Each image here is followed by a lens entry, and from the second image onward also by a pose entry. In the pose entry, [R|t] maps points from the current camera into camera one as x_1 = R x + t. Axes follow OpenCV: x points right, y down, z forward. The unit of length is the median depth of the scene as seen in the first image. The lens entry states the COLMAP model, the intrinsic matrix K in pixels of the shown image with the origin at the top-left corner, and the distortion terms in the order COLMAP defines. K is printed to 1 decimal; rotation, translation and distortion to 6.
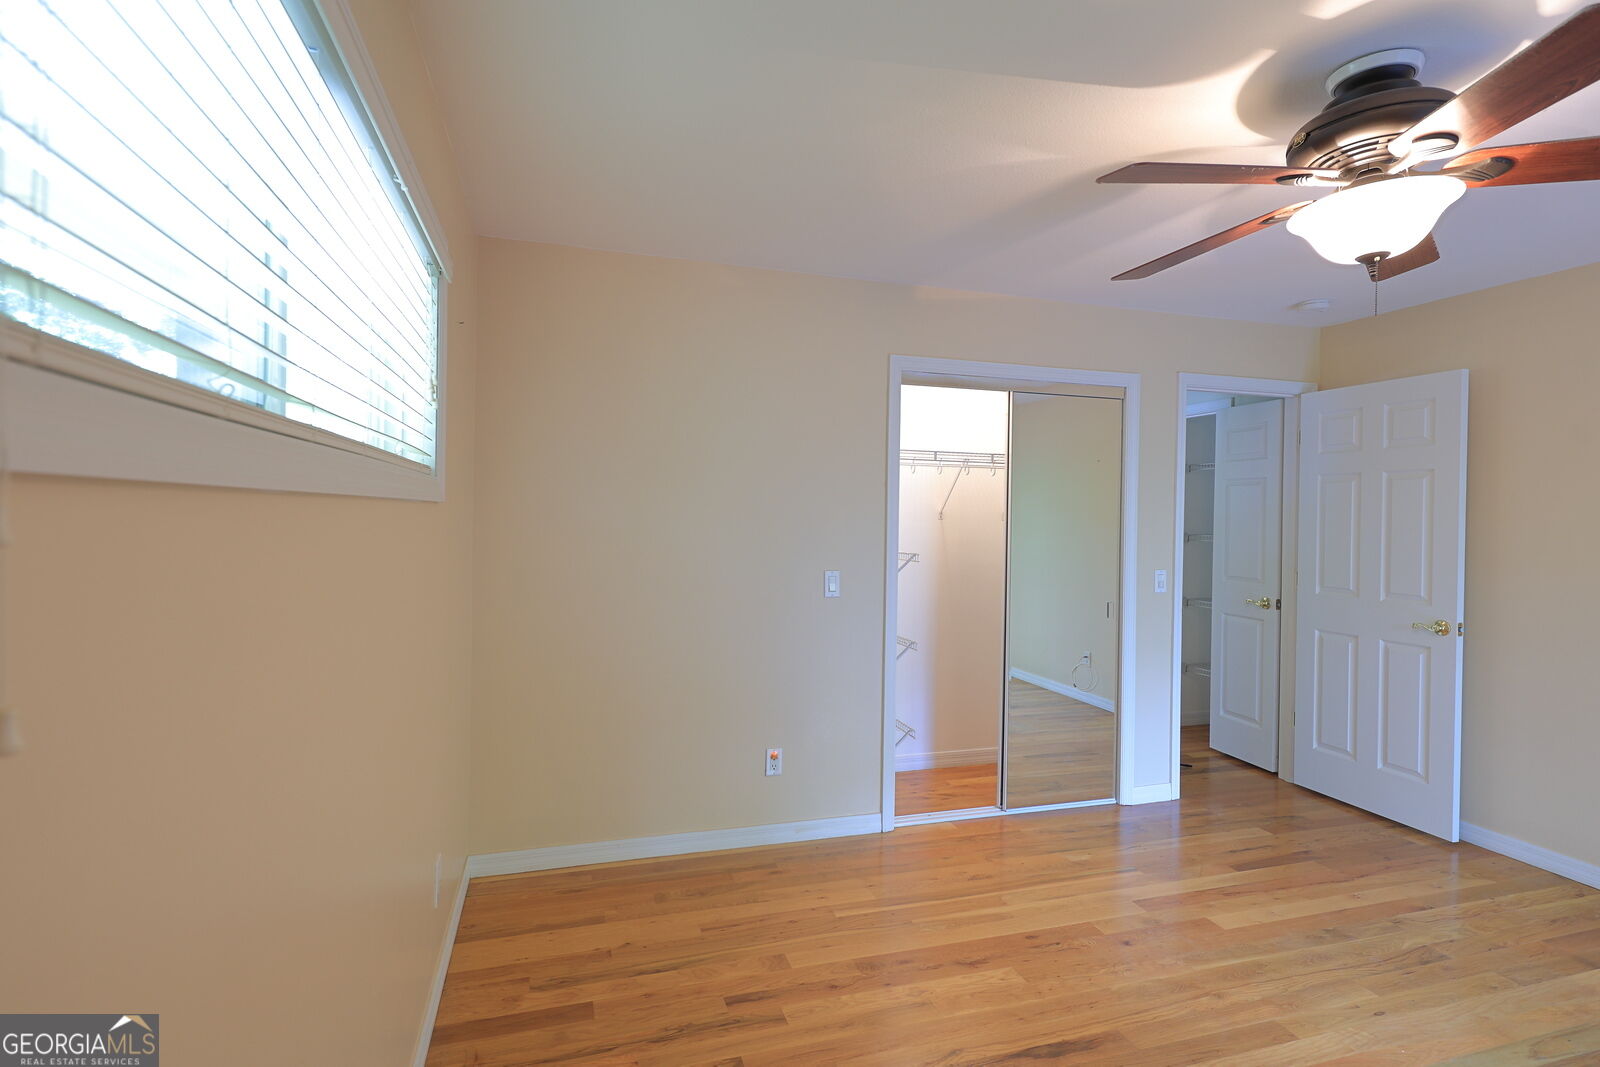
lens RADIAL K [[777.9, 0, 794.6], [0, 777.9, 514.2], [0, 0, 1]] dist [0.021022, -0.000475]
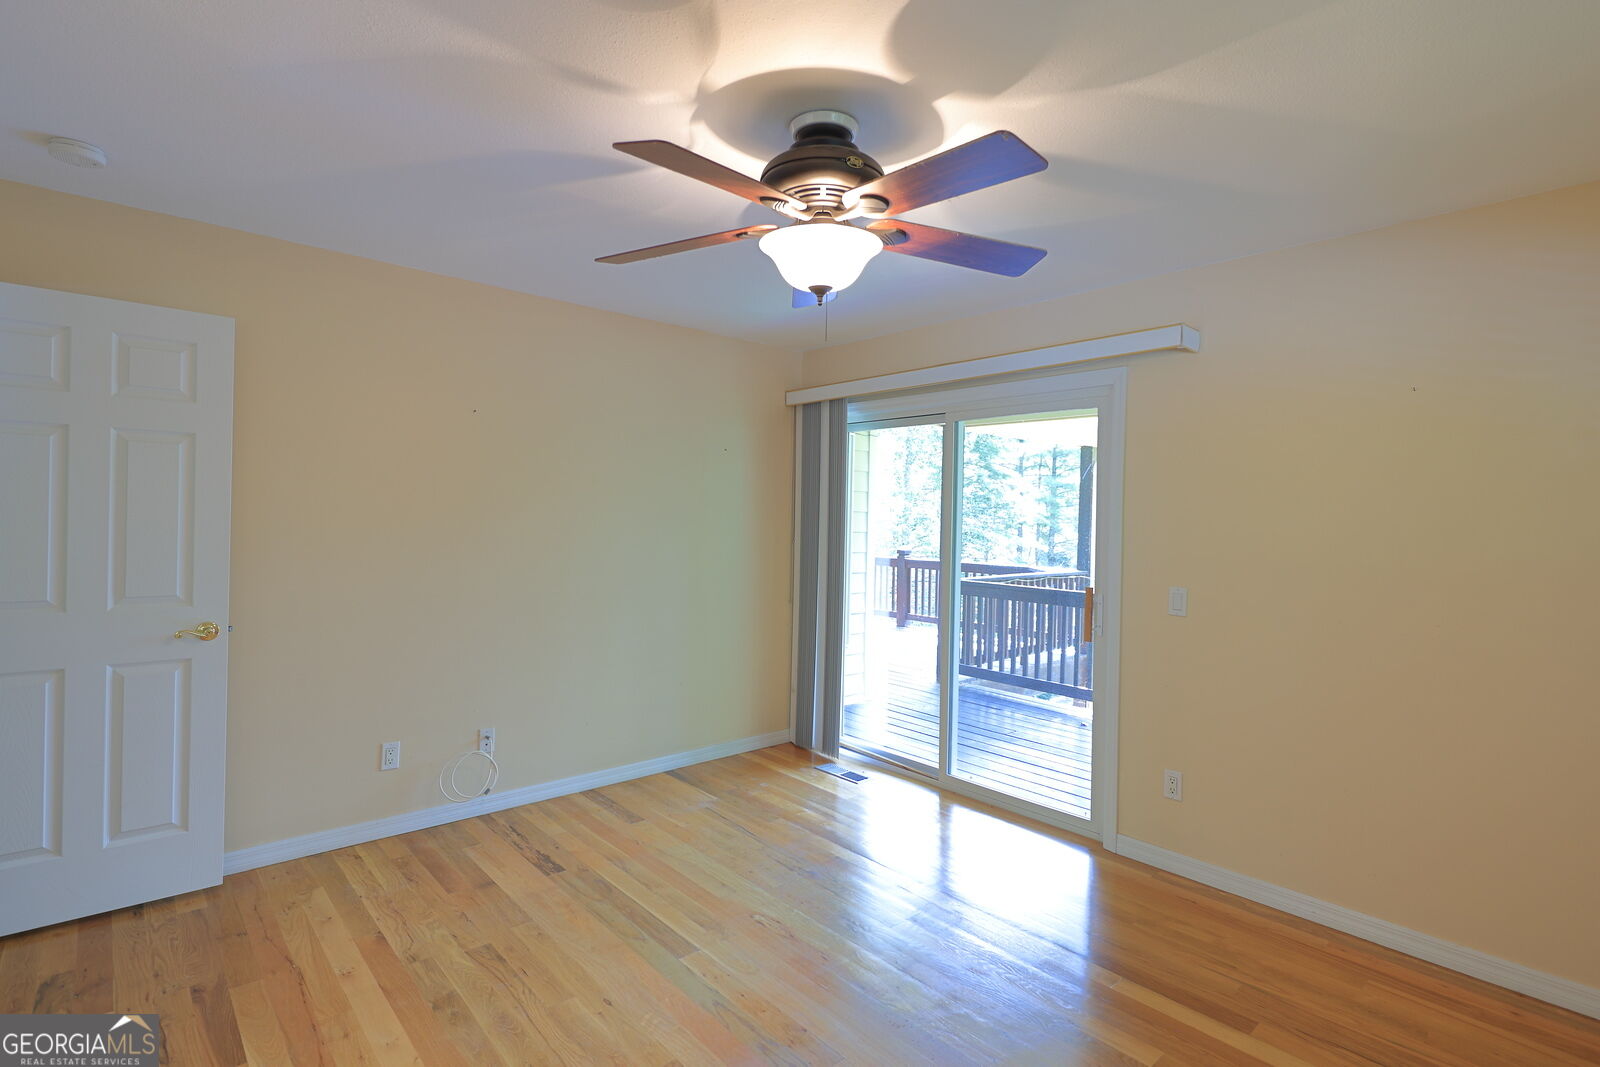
lens RADIAL K [[777.9, 0, 794.6], [0, 777.9, 514.2], [0, 0, 1]] dist [0.021022, -0.000475]
pose [[-0.409425, -0.021324, 0.912094, -0.174879], [-0.036691, 0.999303, 0.006893, -0.005036], [-0.911606, -0.030643, -0.409922, 0.818144]]
